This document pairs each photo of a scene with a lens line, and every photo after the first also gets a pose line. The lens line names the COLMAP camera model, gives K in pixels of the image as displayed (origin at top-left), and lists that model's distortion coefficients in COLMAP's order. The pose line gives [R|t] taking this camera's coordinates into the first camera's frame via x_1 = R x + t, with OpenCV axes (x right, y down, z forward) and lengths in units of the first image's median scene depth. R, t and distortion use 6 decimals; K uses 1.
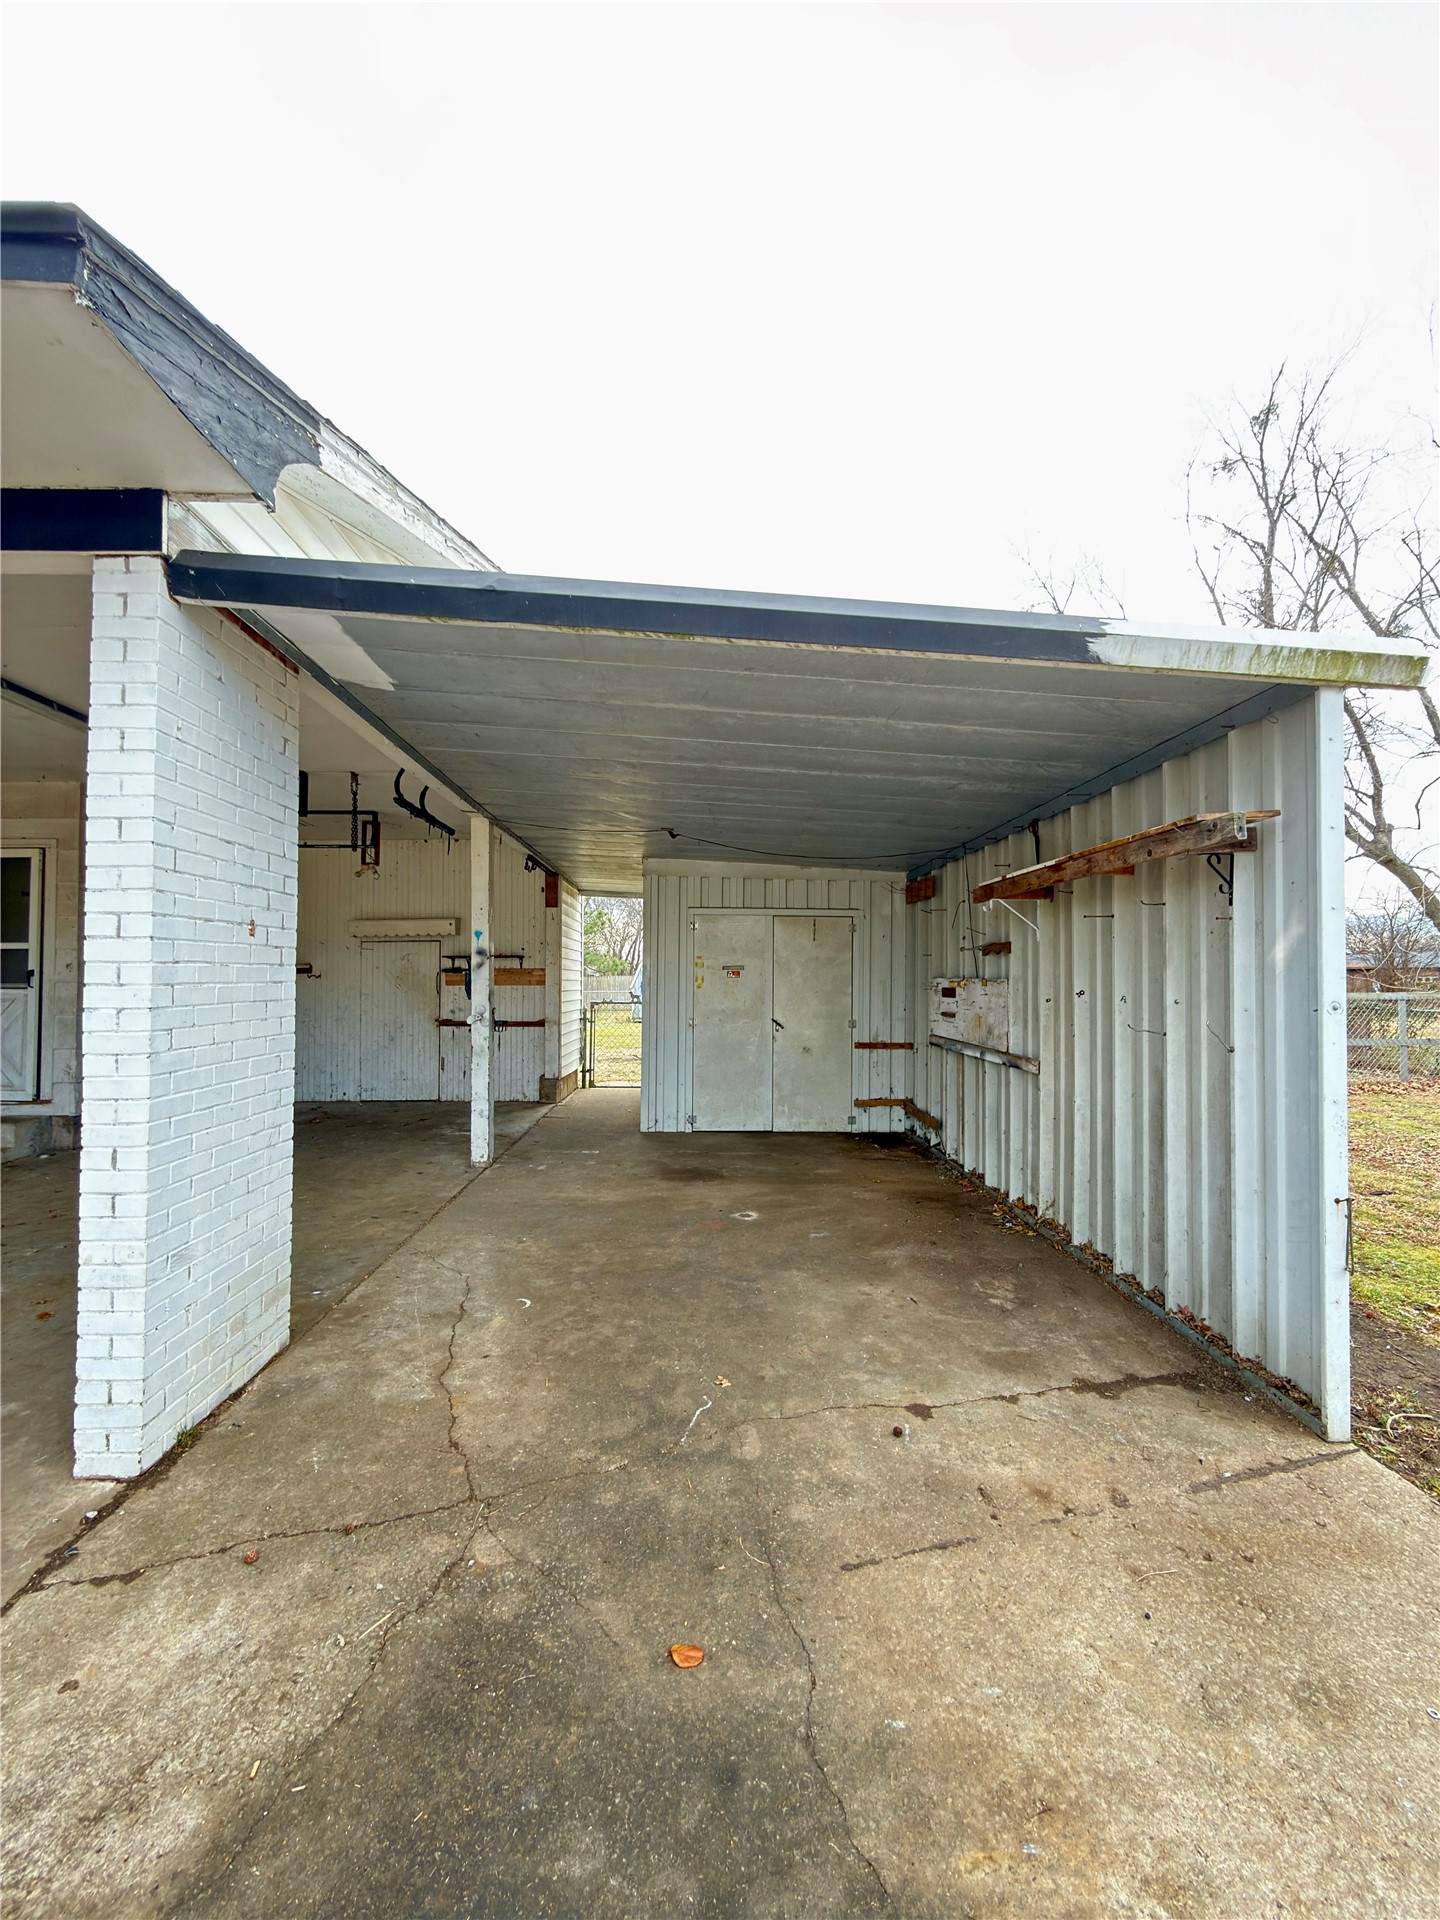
lens RADIAL K [[763.9, 0, 712.3], [0, 763.9, 958.4], [0, 0, 1]] dist [0.003049, 0.000117]
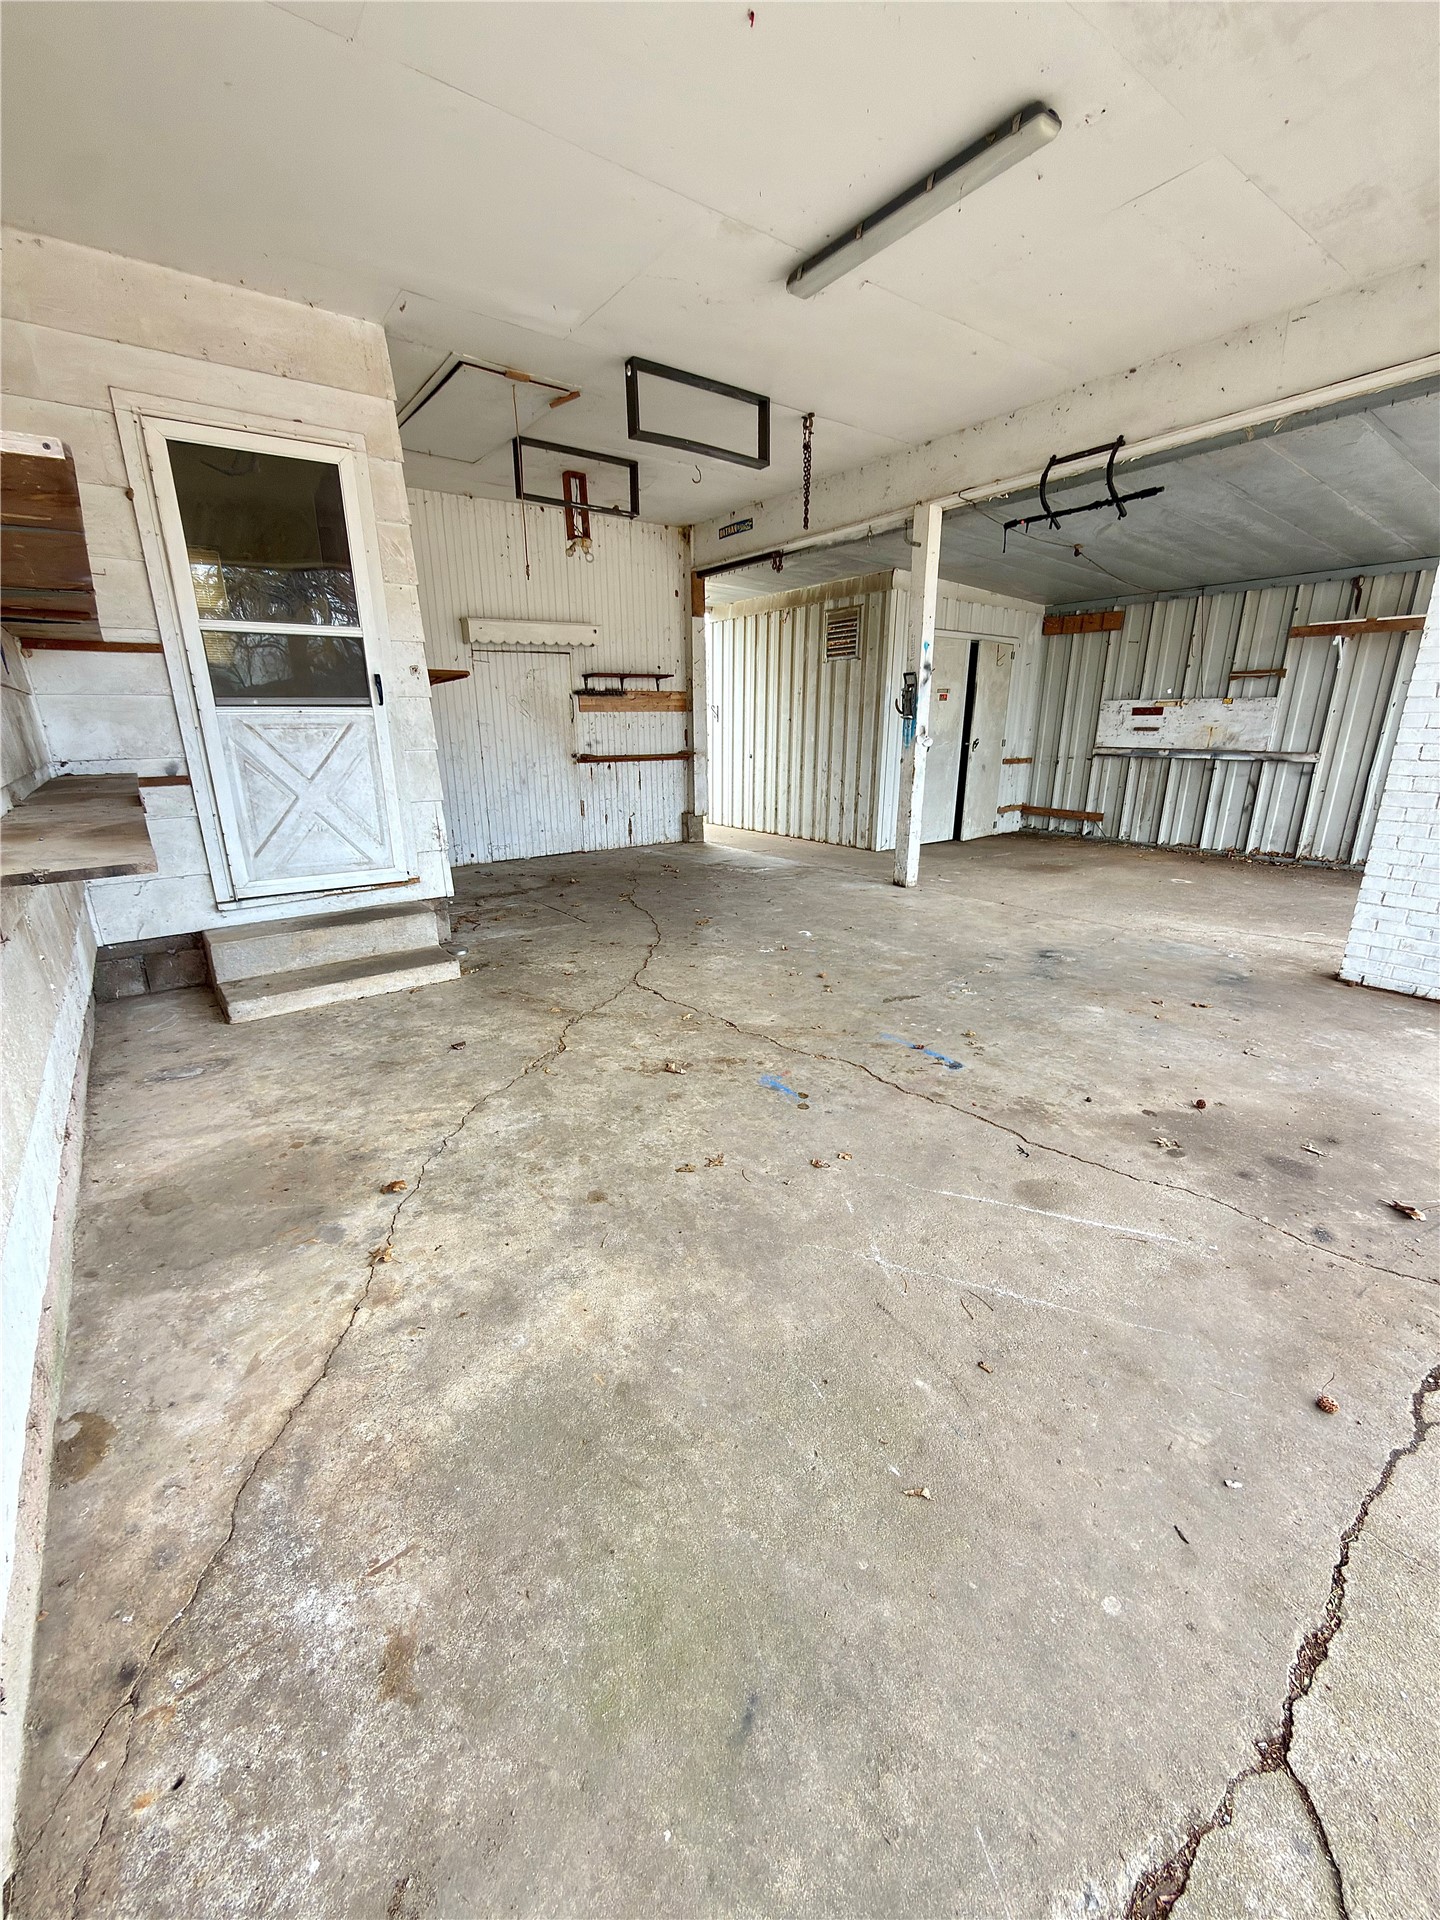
lens RADIAL K [[763.9, 0, 719.6], [0, 763.9, 963.3], [0, 0, 1]] dist [0.003049, 0.000117]
pose [[0.810719, -0.182448, 0.556280, -0.893758], [-0.010101, 0.945698, 0.324890, 0.027980], [-0.585348, -0.269014, 0.764852, 0.258784]]
